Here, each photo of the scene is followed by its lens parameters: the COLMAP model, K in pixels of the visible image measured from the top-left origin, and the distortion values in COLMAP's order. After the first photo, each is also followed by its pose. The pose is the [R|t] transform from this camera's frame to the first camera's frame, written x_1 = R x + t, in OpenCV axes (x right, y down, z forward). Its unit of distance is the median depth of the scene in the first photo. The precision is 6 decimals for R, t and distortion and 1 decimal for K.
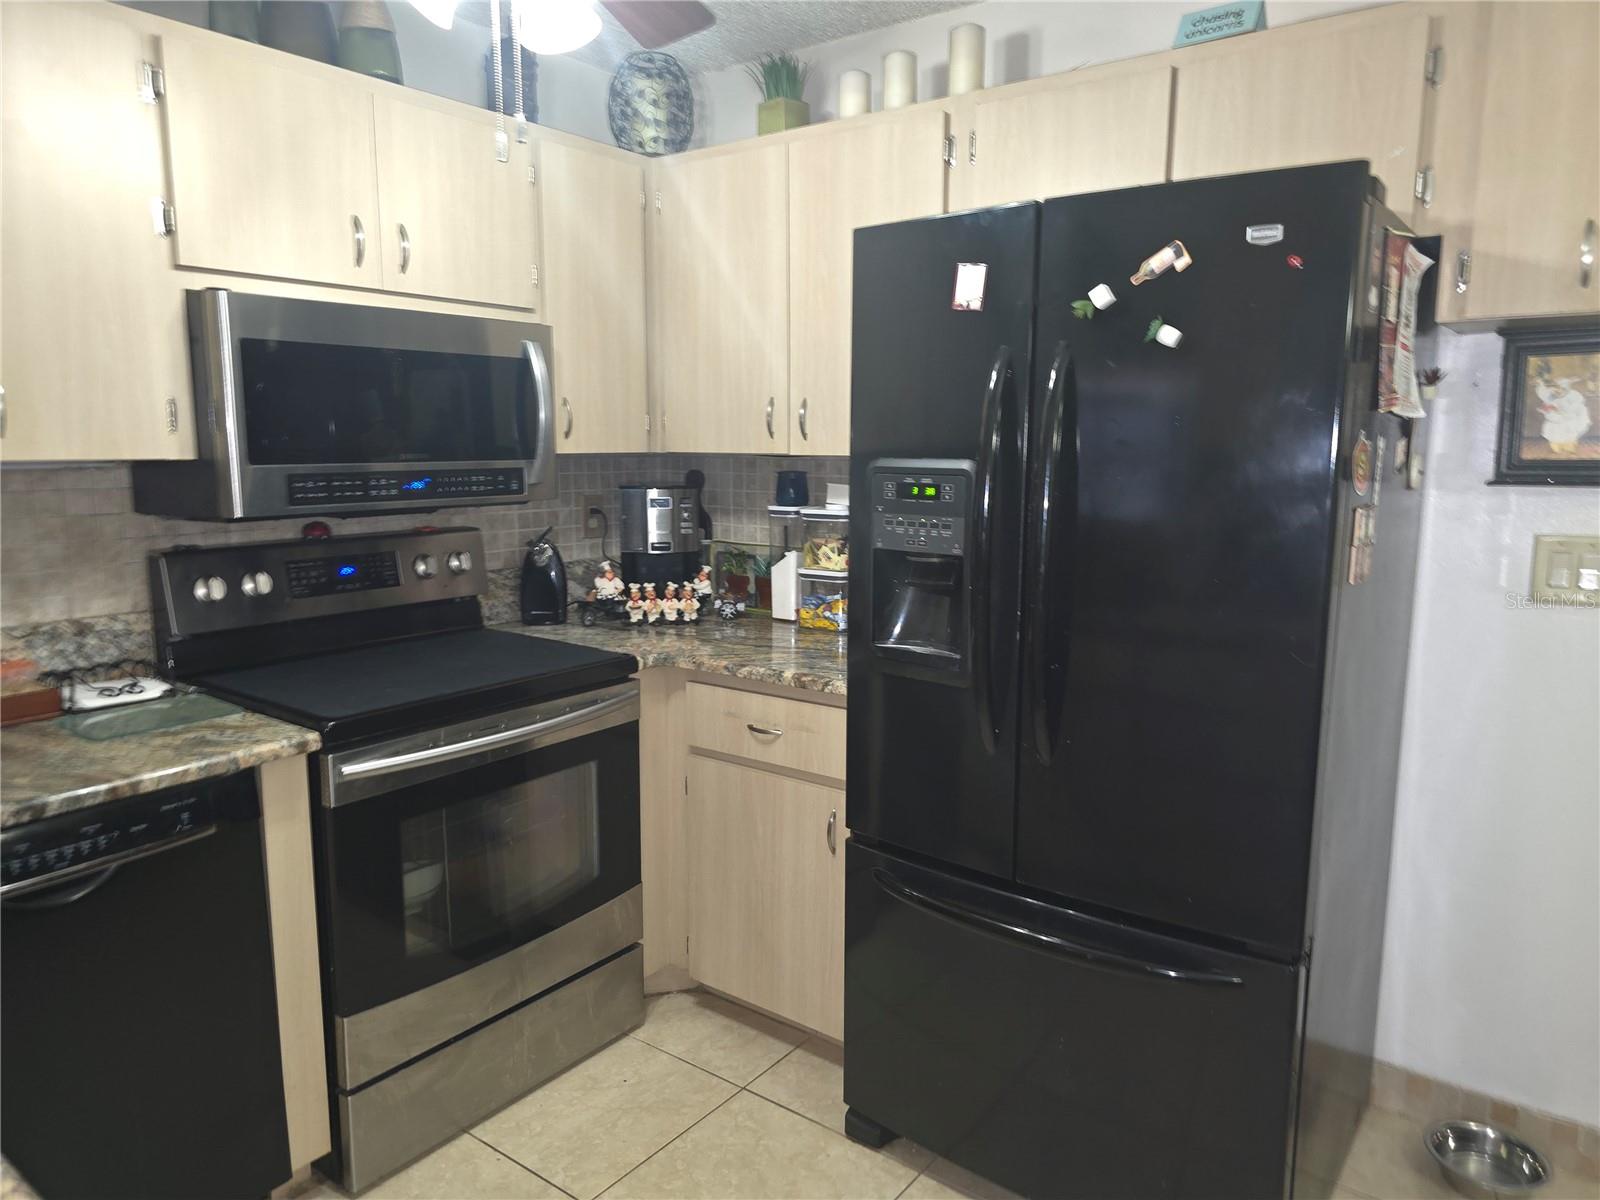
lens RADIAL K [[1067.9, 0, 802.2], [0, 1067.9, 599.9], [0, 0, 1]] dist [0.000681, -0.006566]
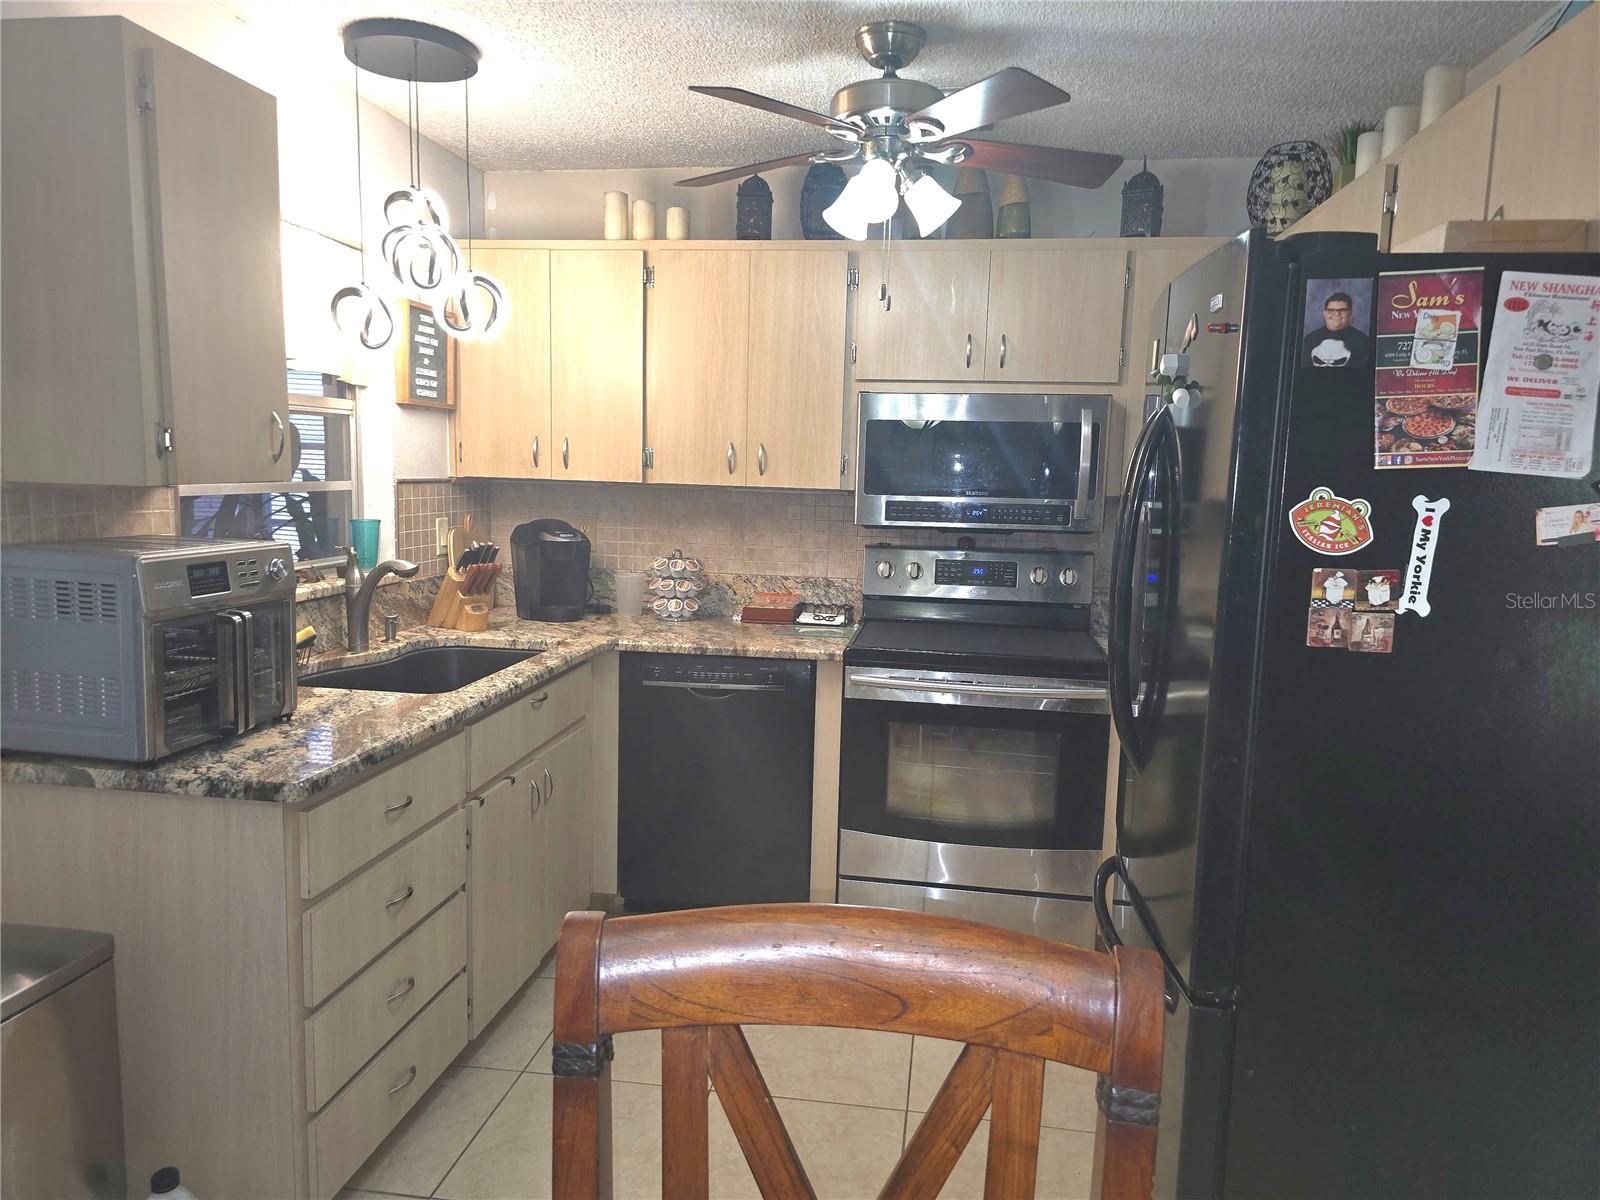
lens RADIAL K [[1067.9, 0, 800.9], [0, 1067.9, 601.1], [0, 0, 1]] dist [0.000681, -0.006566]
pose [[0.473682, 0.115918, -0.873034, 0.862266], [-0.159698, 0.986172, 0.044293, -0.015231], [0.866096, 0.118441, 0.485643, 0.097972]]
